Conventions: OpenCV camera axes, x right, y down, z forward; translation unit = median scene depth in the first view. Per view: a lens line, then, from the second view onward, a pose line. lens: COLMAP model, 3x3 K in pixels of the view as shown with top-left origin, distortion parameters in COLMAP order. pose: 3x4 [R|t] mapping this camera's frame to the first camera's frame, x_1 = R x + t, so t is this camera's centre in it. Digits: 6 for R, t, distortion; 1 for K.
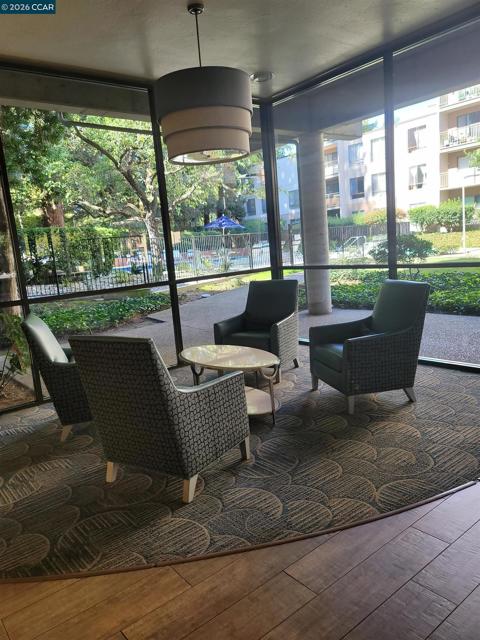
lens RADIAL K [[462.7, 0, 236.5], [0, 462.7, 320.3], [0, 0, 1]] dist [0.052868, -0.029314]
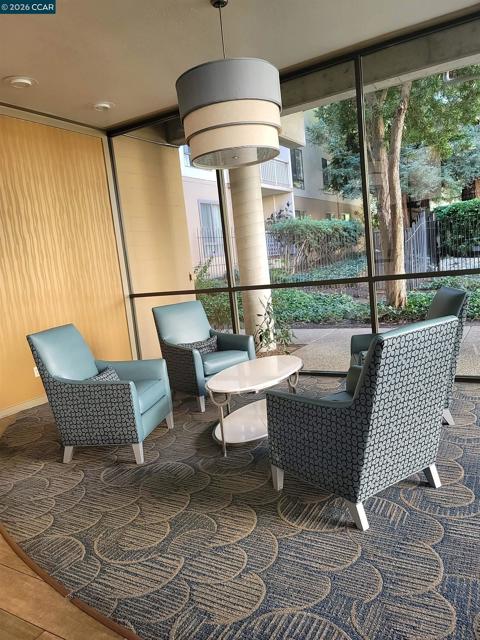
lens RADIAL K [[462.7, 0, 237.3], [0, 462.7, 319.6], [0, 0, 1]] dist [0.052868, -0.029314]
pose [[0.375034, 0.164615, -0.912278, 0.923326], [-0.071992, 0.986307, 0.148377, -0.185821], [0.924211, 0.010030, 0.381750, 0.702261]]
